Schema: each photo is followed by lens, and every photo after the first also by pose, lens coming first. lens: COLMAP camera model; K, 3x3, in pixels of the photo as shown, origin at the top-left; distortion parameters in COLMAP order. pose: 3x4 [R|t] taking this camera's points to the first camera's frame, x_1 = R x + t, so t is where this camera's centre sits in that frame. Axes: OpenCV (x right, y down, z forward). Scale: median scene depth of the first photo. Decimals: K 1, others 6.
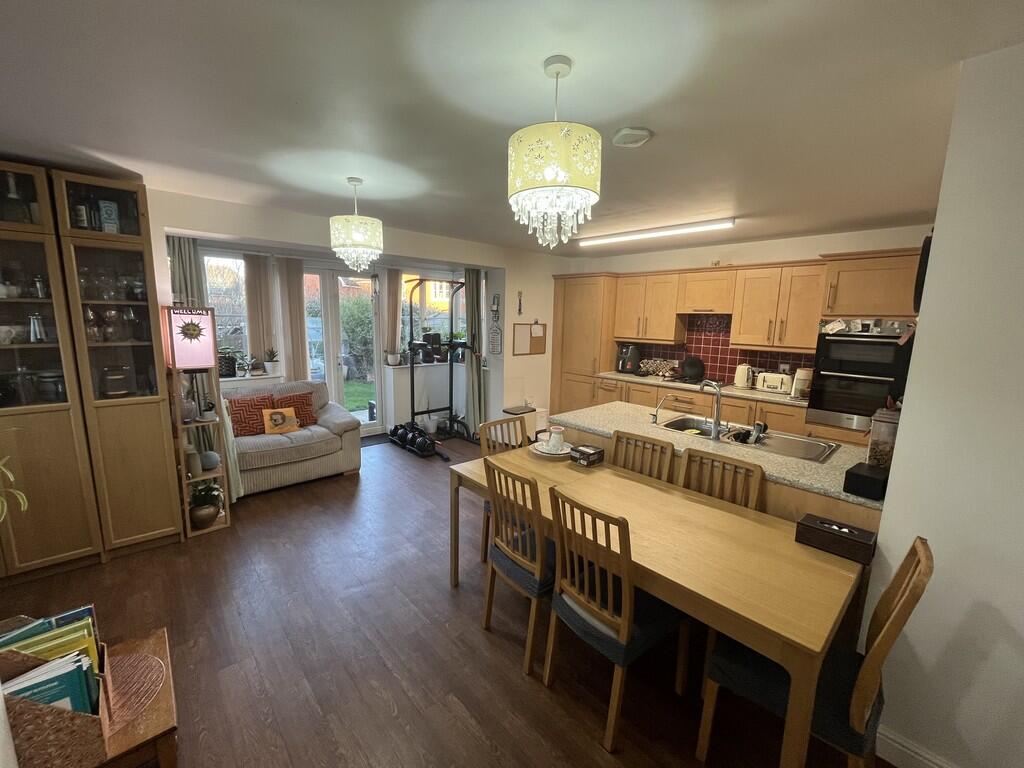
lens RADIAL K [[417.6, 0, 512.0], [0, 417.6, 384.0], [0, 0, 1]] dist [-0.002316, -0.000436]
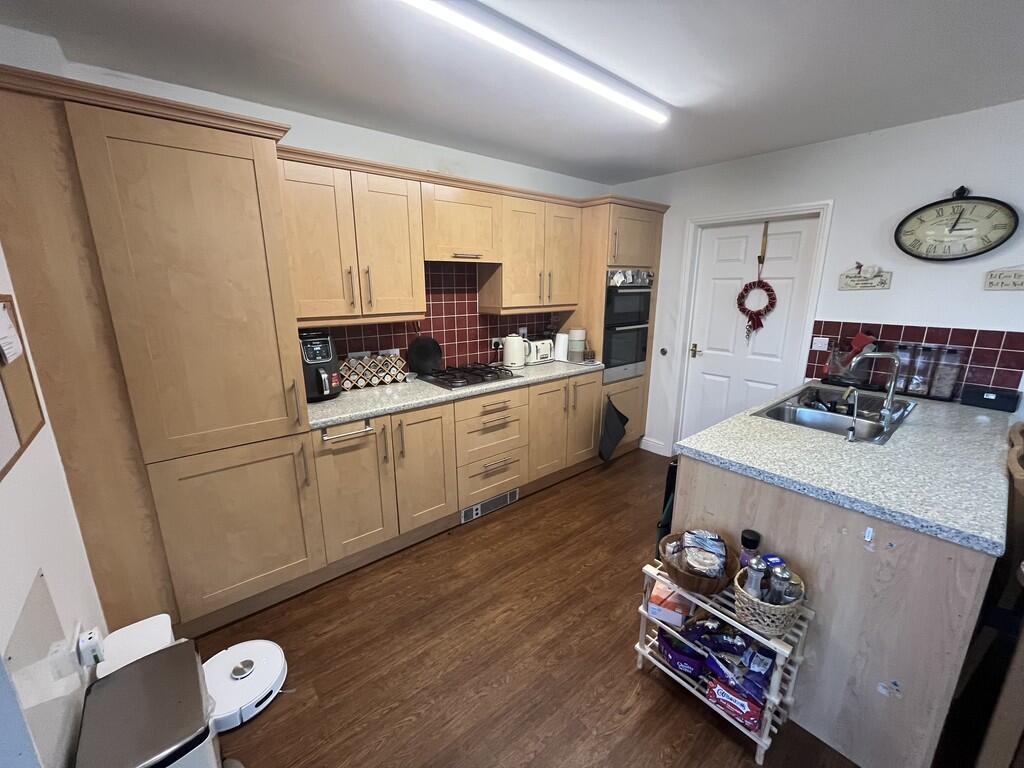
lens RADIAL K [[417.6, 0, 512.0], [0, 417.6, 384.0], [0, 0, 1]] dist [-0.002316, -0.000436]
pose [[0.049364, -0.257535, 0.965007, -0.167348], [0.161654, 0.955506, 0.246731, -0.146706], [-0.985612, 0.143817, 0.088799, 0.962235]]
